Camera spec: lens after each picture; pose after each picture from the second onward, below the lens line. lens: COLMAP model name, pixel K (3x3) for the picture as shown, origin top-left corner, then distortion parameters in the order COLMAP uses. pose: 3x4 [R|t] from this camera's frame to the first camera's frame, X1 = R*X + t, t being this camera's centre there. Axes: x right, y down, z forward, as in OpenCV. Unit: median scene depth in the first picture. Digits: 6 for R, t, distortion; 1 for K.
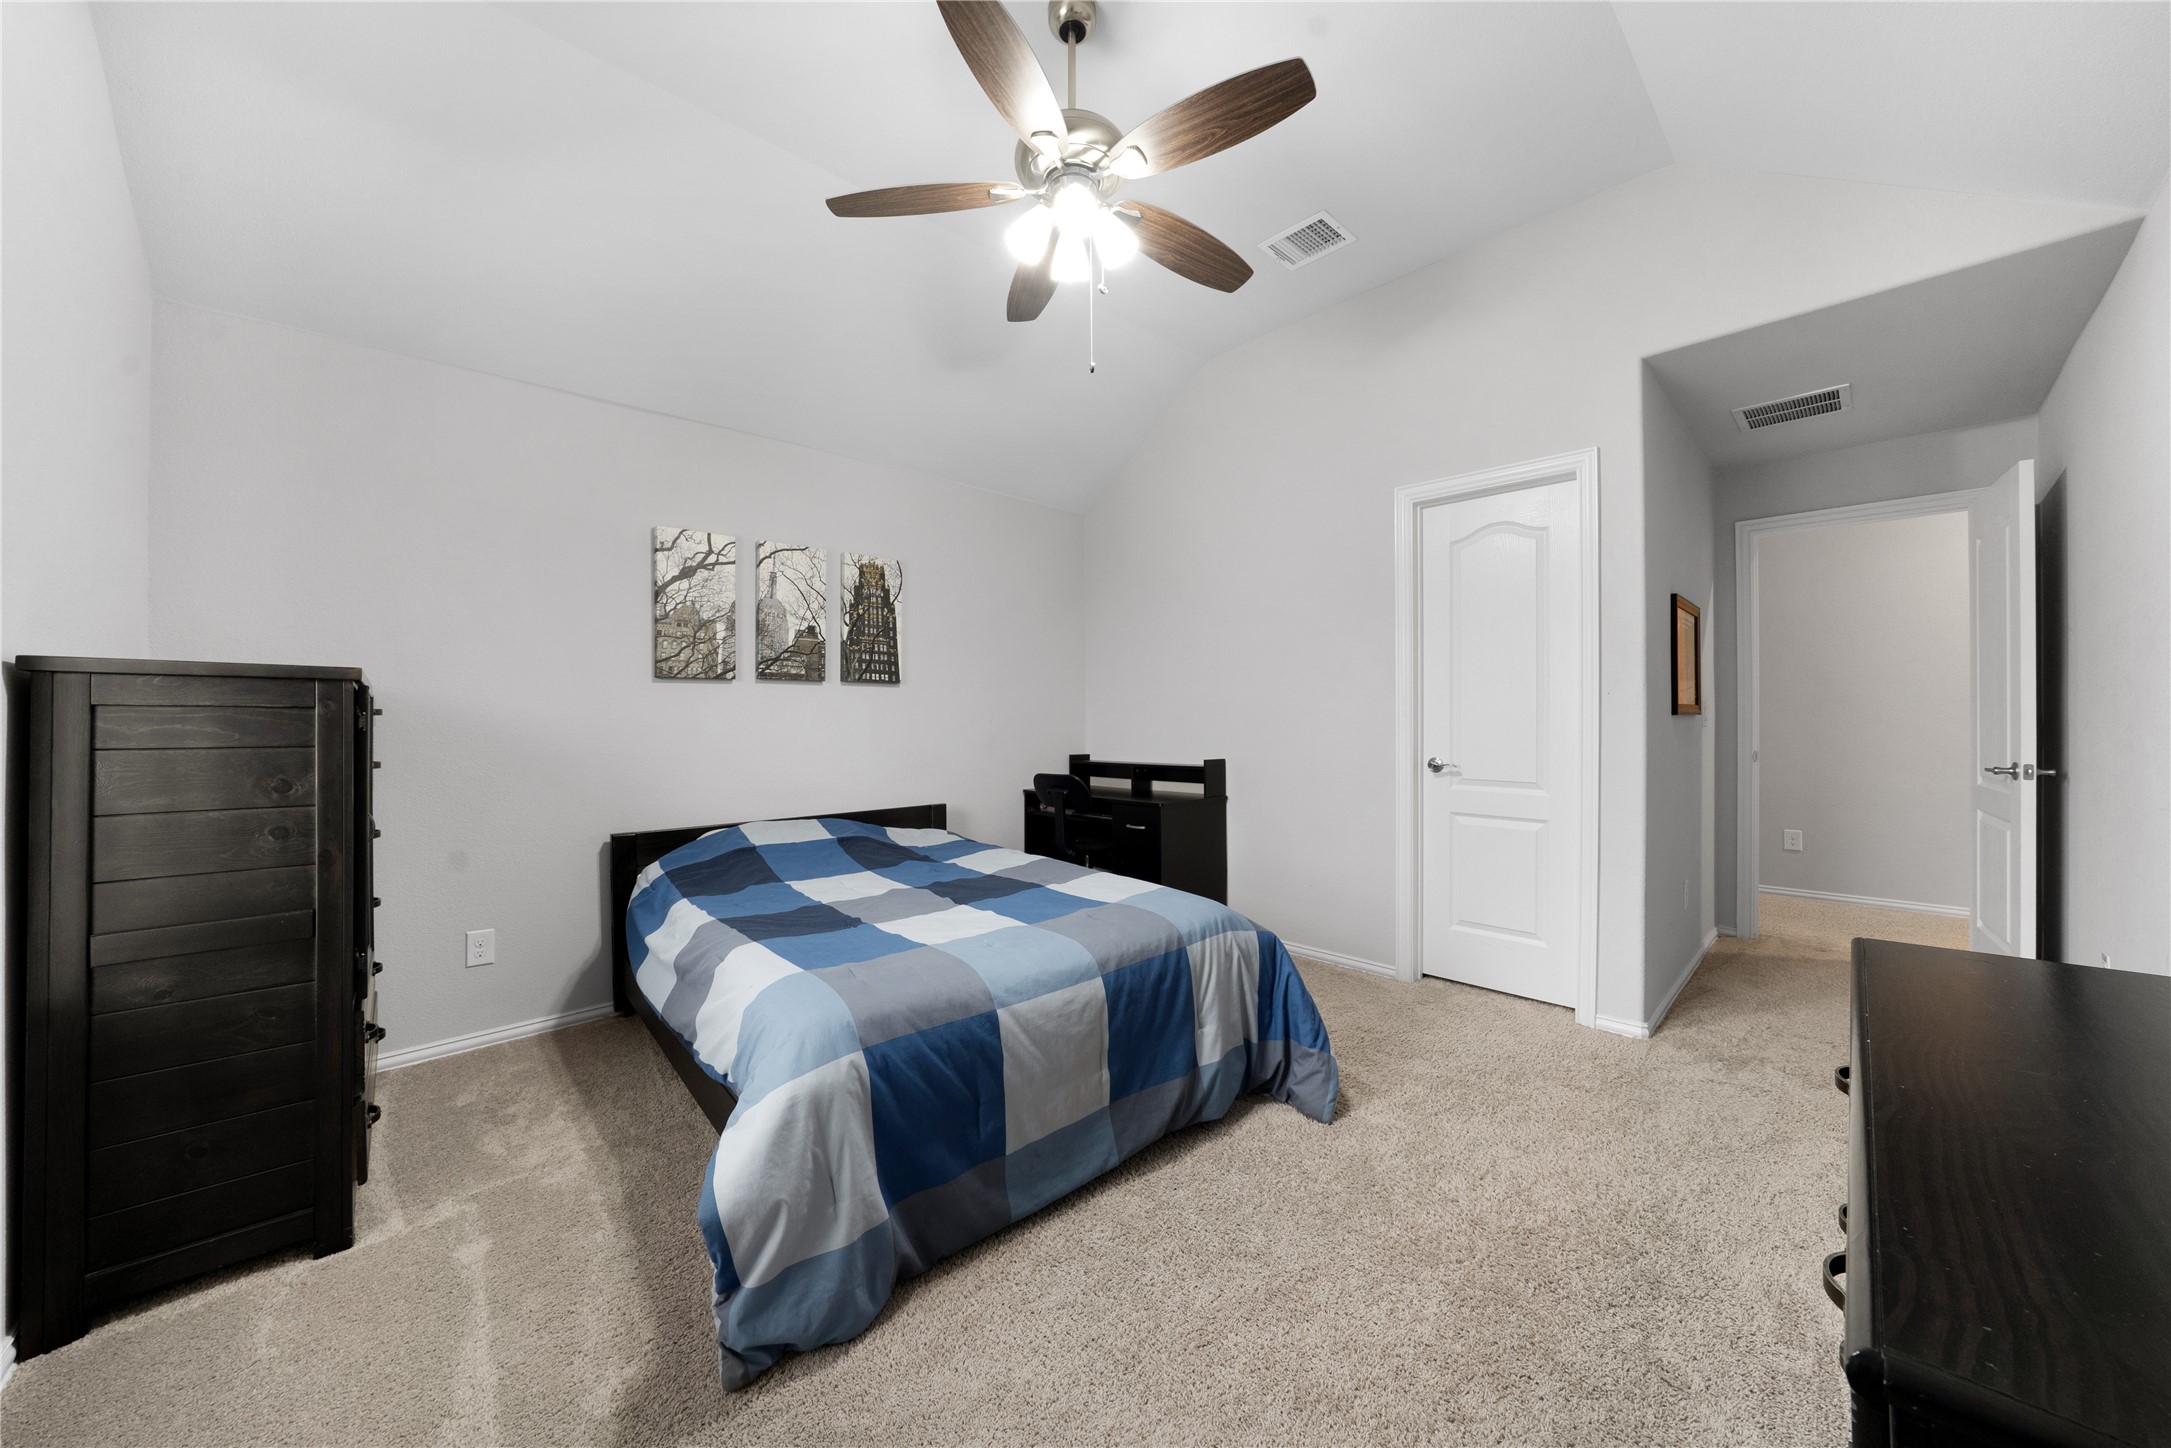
lens RADIAL K [[736.2, 0, 1084.0], [0, 736.2, 720.8], [0, 0, 1]] dist [-0.011169, -0.000614]
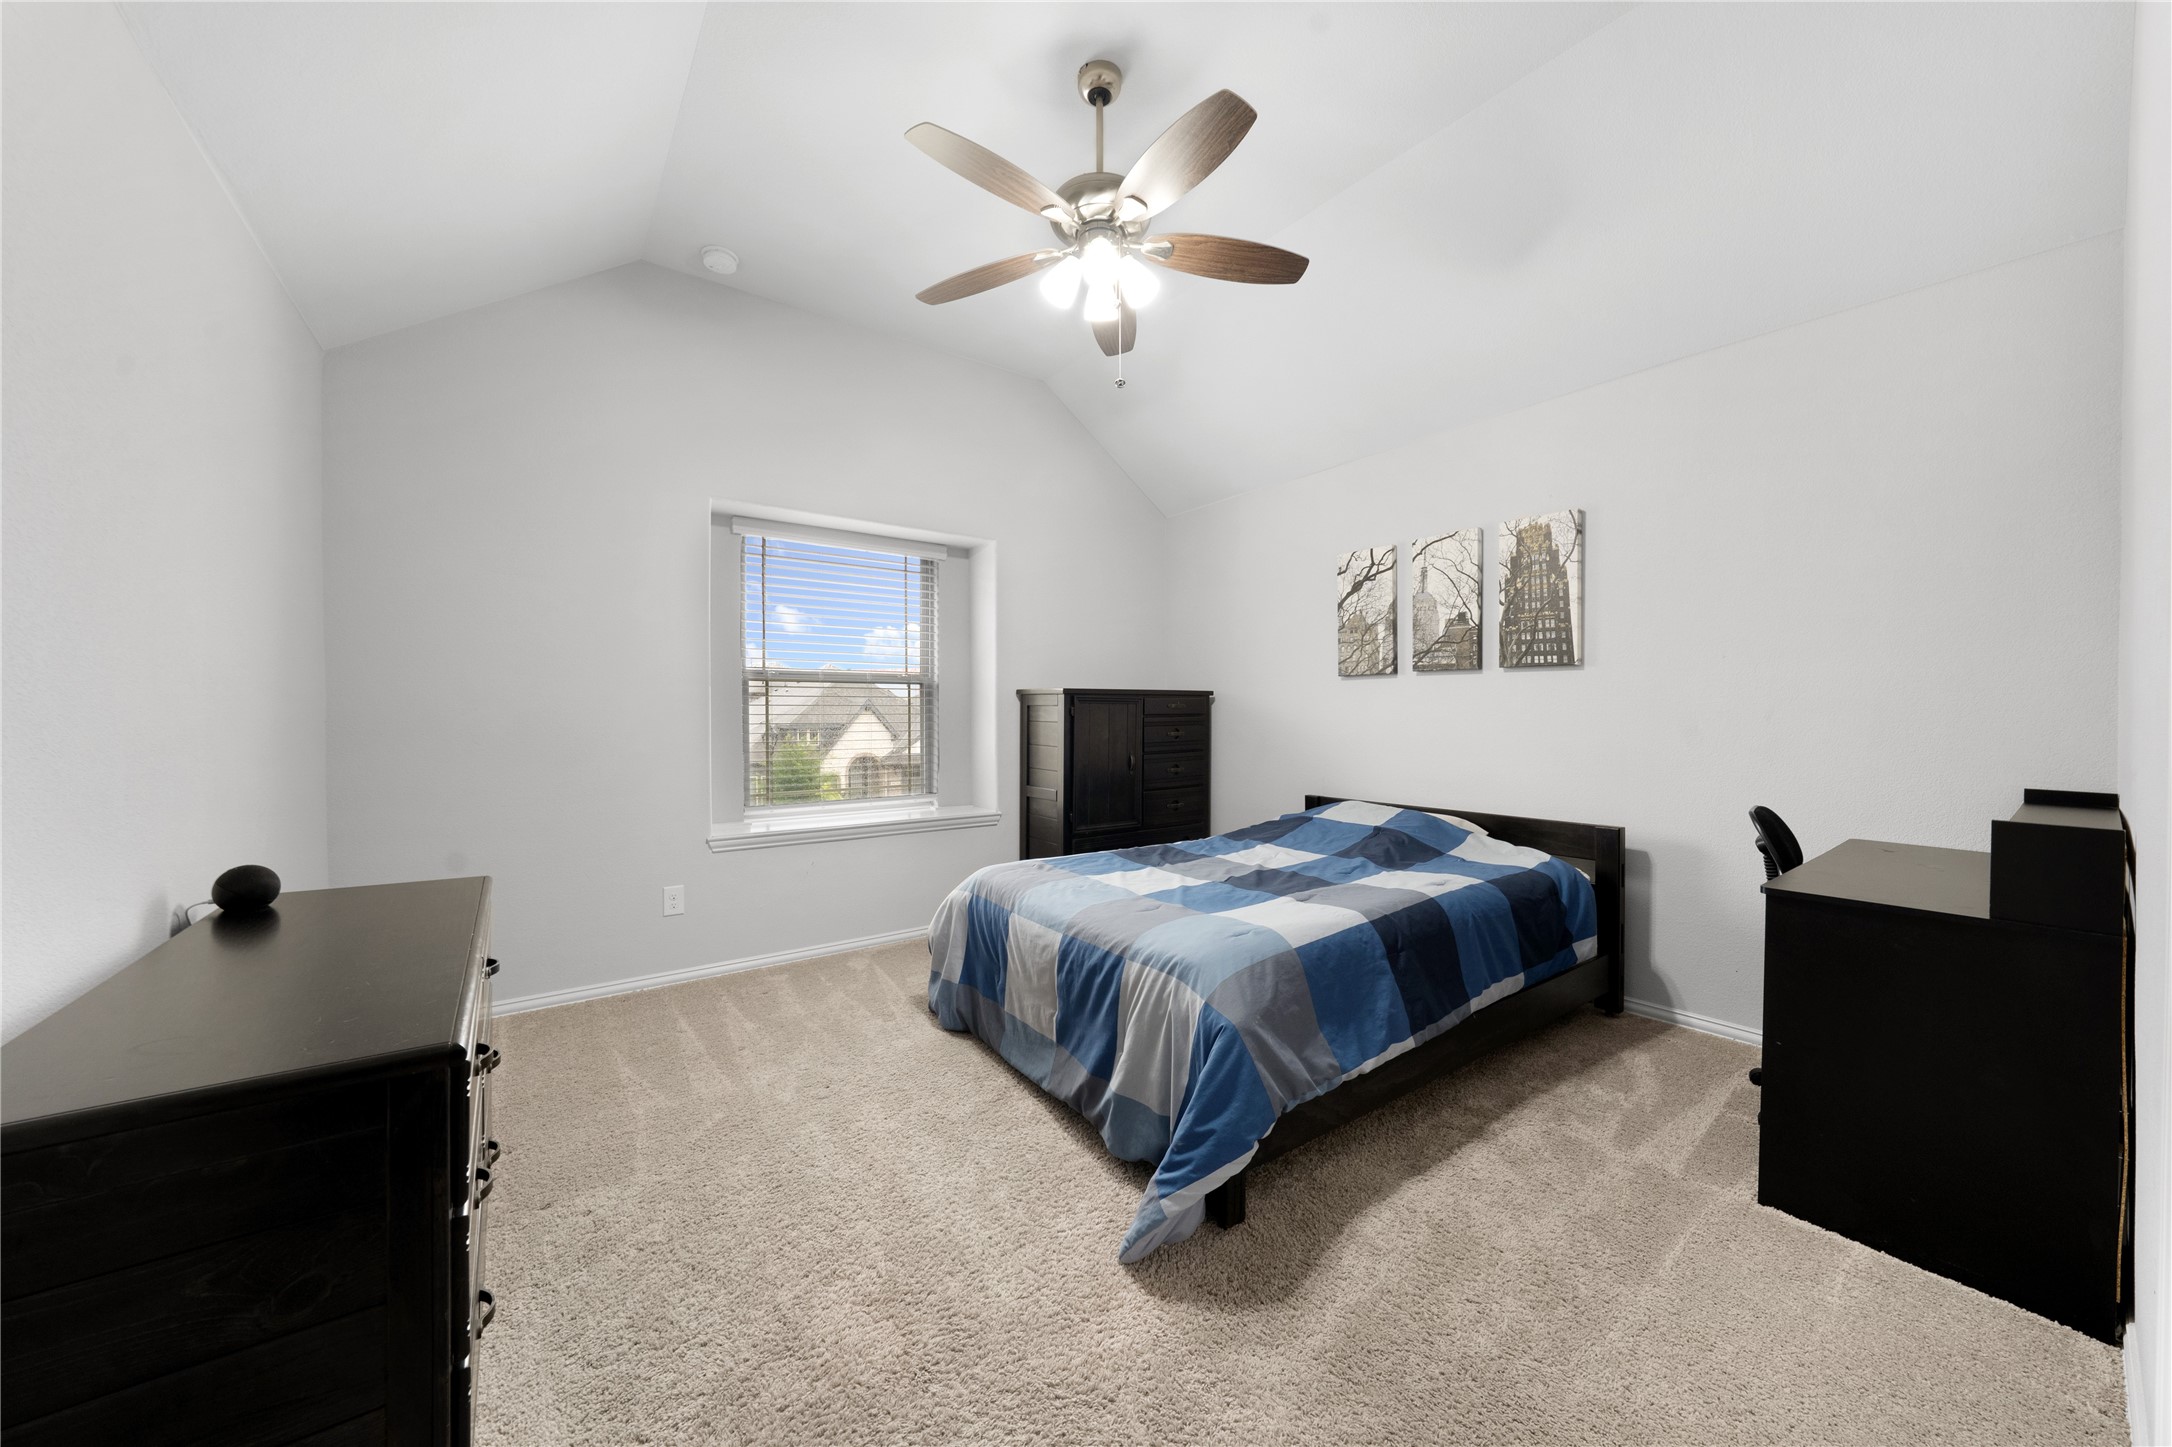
lens RADIAL K [[736.5, 0, 1085.7], [0, 736.5, 706.8], [0, 0, 1]] dist [-0.011169, -0.000614]
pose [[-0.085165, 0.004689, -0.996356, 0.634394], [0.001564, 0.999988, 0.004573, -0.011917], [0.996366, -0.001169, -0.085171, 0.604703]]
